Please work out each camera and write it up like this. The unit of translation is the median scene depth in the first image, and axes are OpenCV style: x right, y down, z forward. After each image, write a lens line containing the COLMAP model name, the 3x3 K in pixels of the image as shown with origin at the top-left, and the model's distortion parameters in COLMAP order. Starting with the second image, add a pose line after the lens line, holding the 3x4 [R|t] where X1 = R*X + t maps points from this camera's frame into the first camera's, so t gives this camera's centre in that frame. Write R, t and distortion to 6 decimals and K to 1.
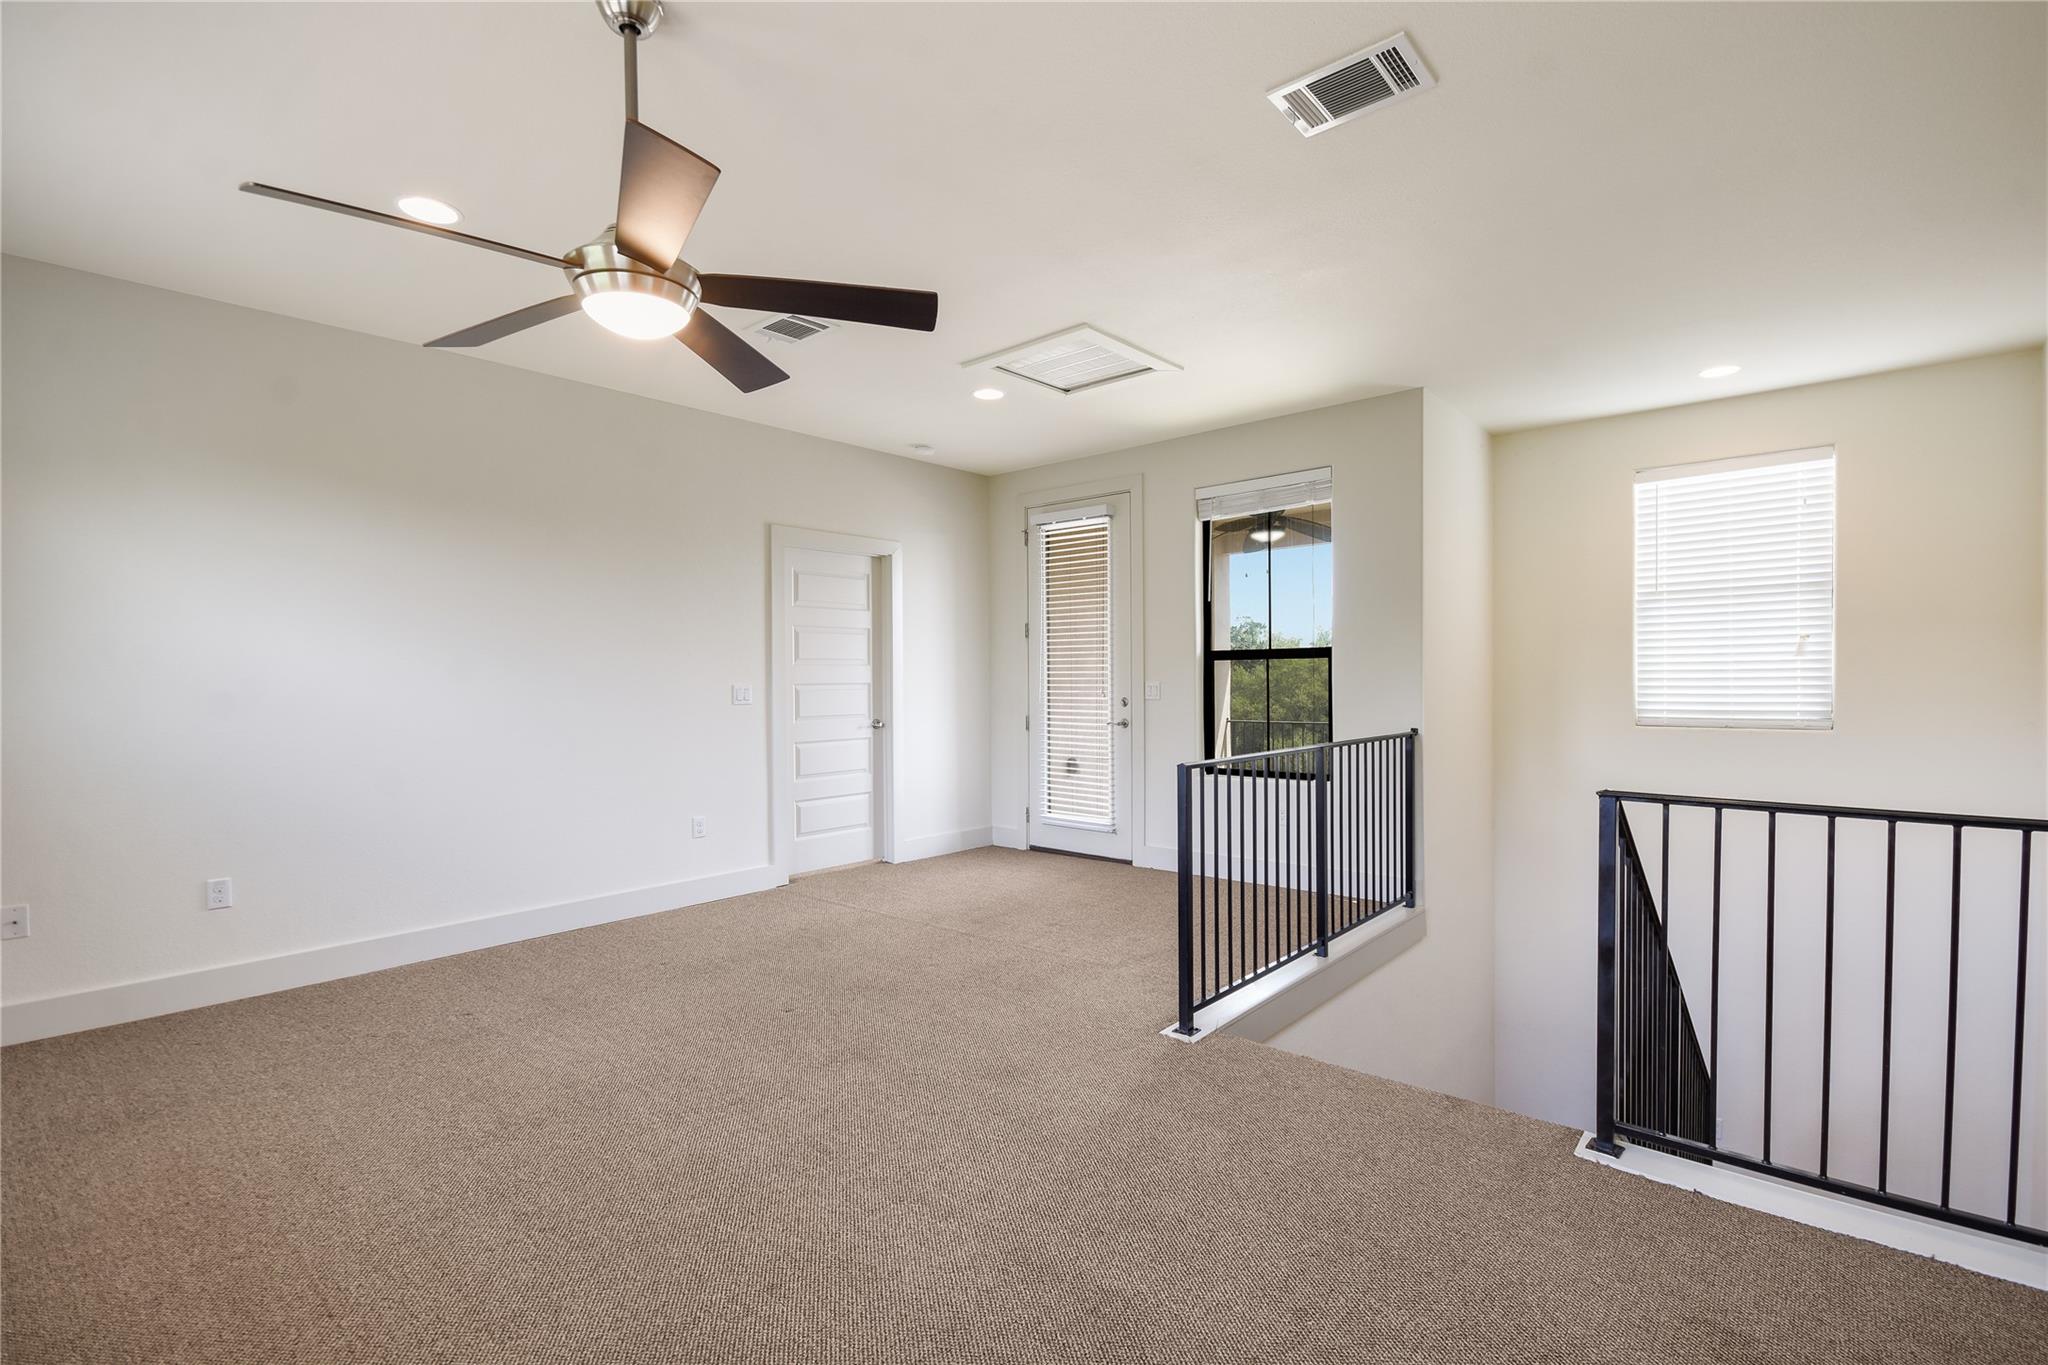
lens RADIAL K [[912.5, 0, 1040.9], [0, 912.5, 686.3], [0, 0, 1]] dist [0.013922, -0.000006]
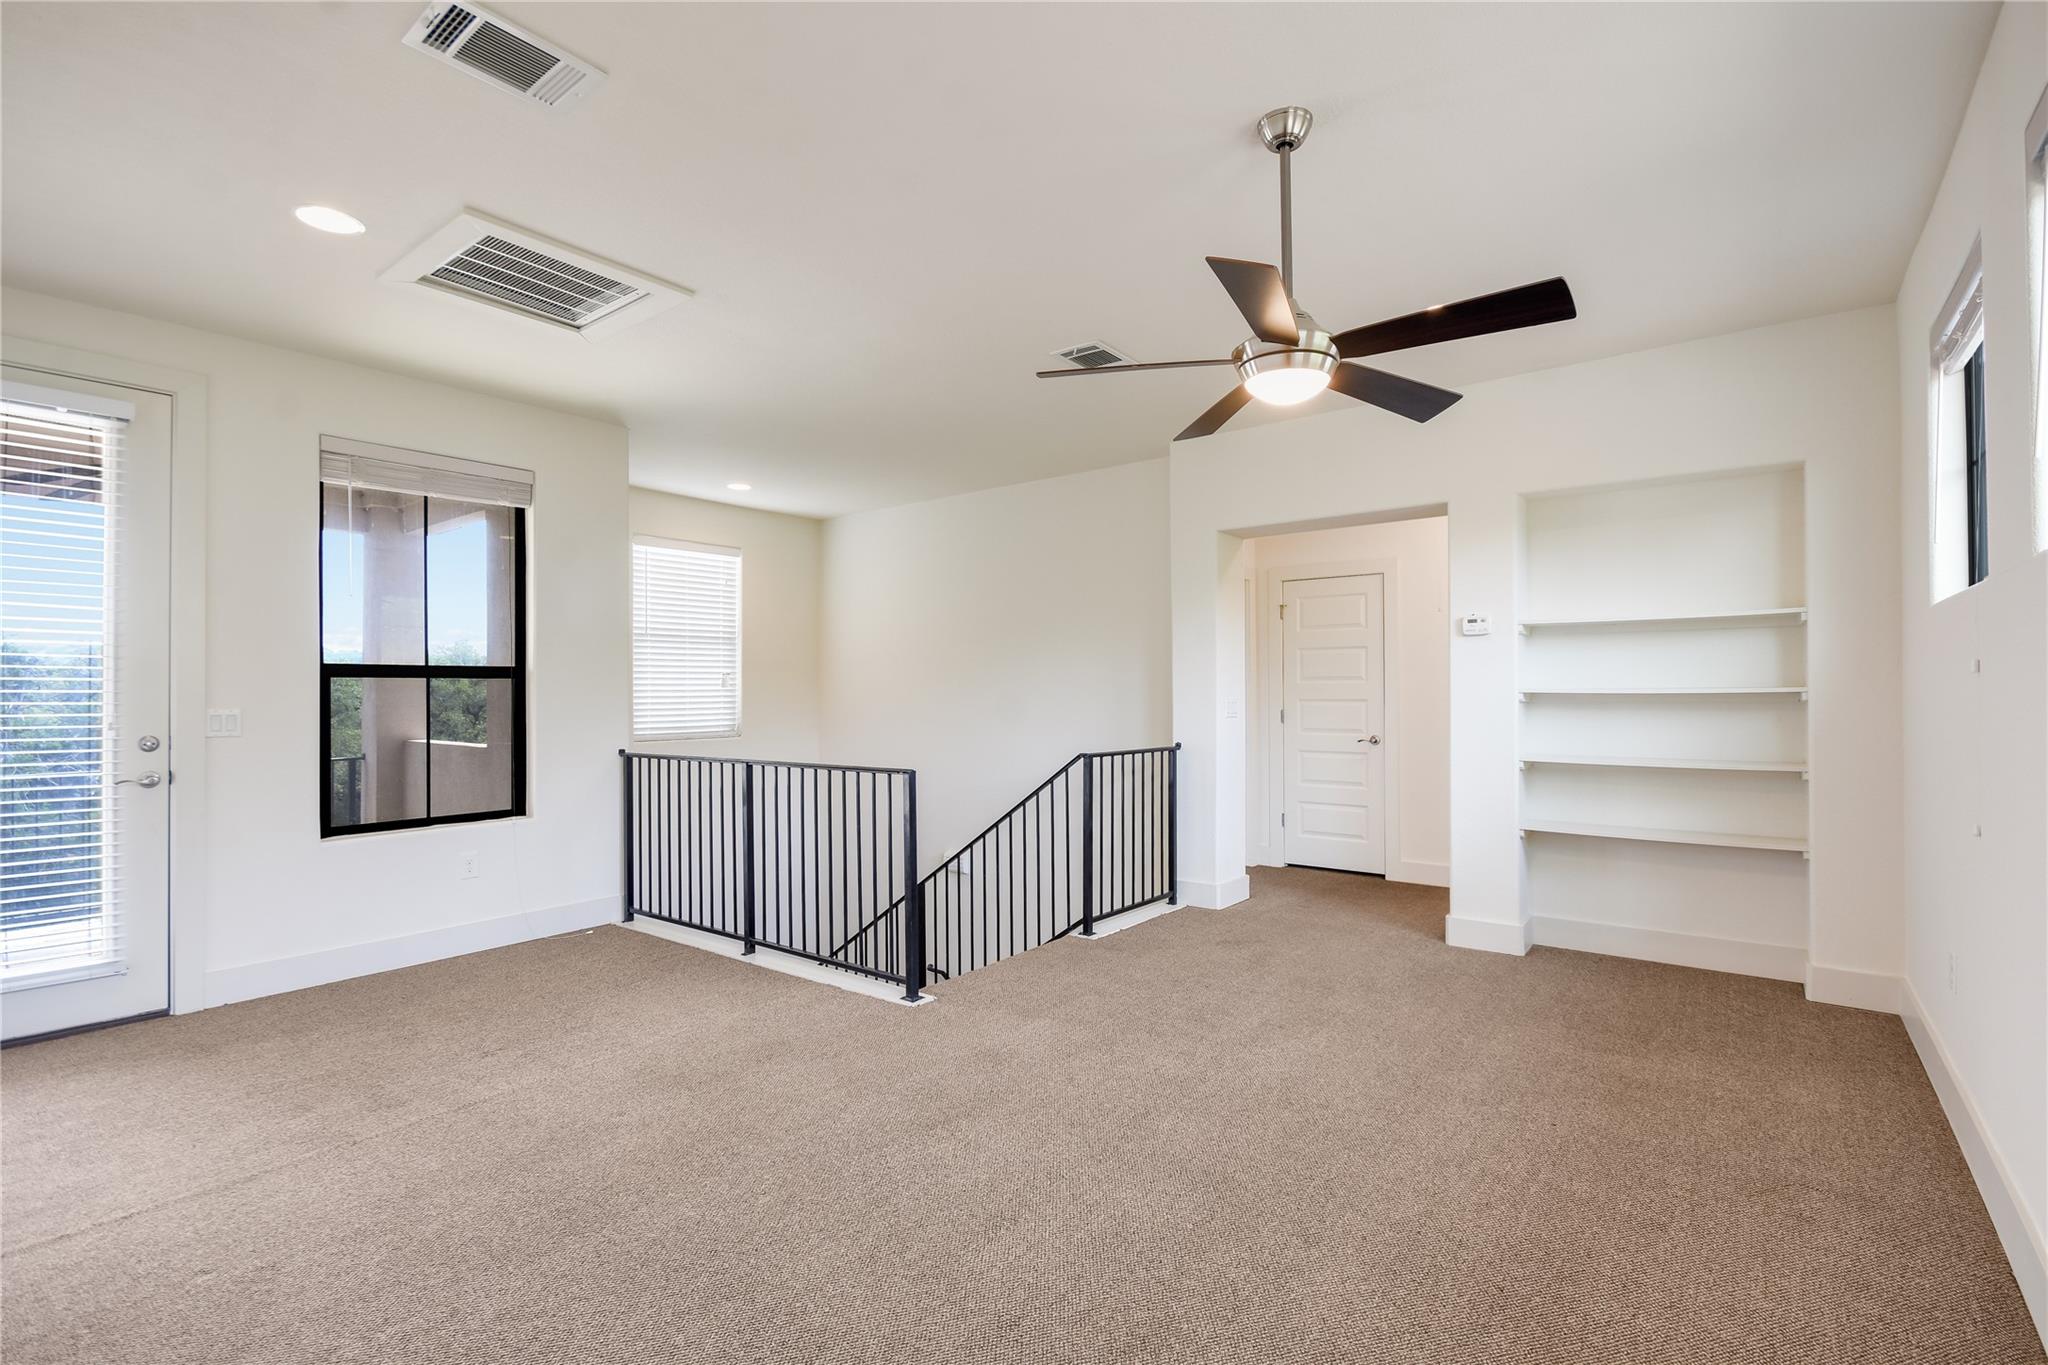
lens RADIAL K [[912.5, 0, 1040.9], [0, 912.5, 686.3], [0, 0, 1]] dist [0.013922, -0.000006]
pose [[-0.031475, 0.019038, 0.999323, -0.655968], [0.016385, 0.999694, -0.018529, 0.001084], [-0.999370, 0.015791, -0.031777, 0.556536]]
